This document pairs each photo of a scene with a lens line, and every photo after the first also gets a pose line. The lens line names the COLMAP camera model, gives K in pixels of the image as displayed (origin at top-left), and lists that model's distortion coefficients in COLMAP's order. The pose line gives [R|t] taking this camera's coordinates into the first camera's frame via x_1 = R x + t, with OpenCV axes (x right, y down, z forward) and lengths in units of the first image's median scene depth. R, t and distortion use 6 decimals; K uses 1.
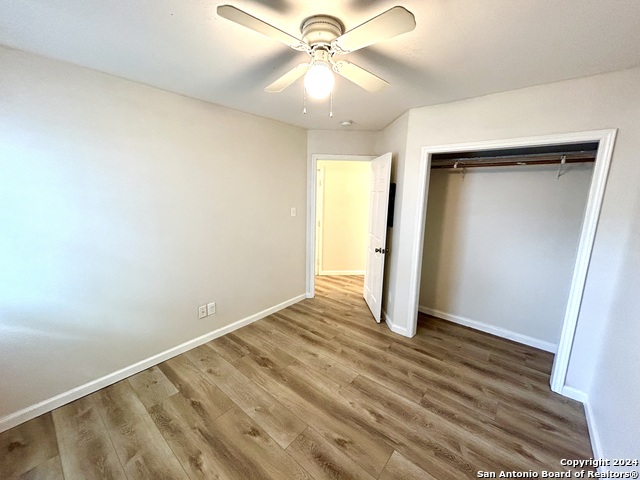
lens RADIAL K [[256.6, 0, 321.9], [0, 256.6, 240.1], [0, 0, 1]] dist [-0.001650, -0.000159]
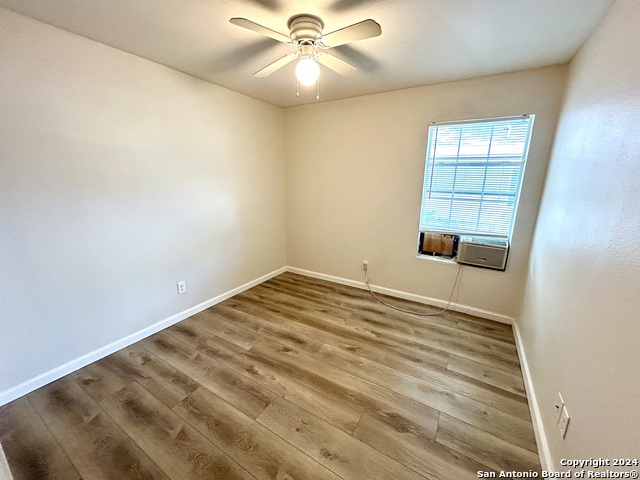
lens RADIAL K [[256.6, 0, 323.4], [0, 256.6, 236.2], [0, 0, 1]] dist [-0.001650, -0.000159]
pose [[-0.986264, 0.010477, -0.164842, 0.087102], [-0.056856, 0.915466, 0.398359, -0.281566], [0.155081, 0.402259, -0.902296, 1.782351]]
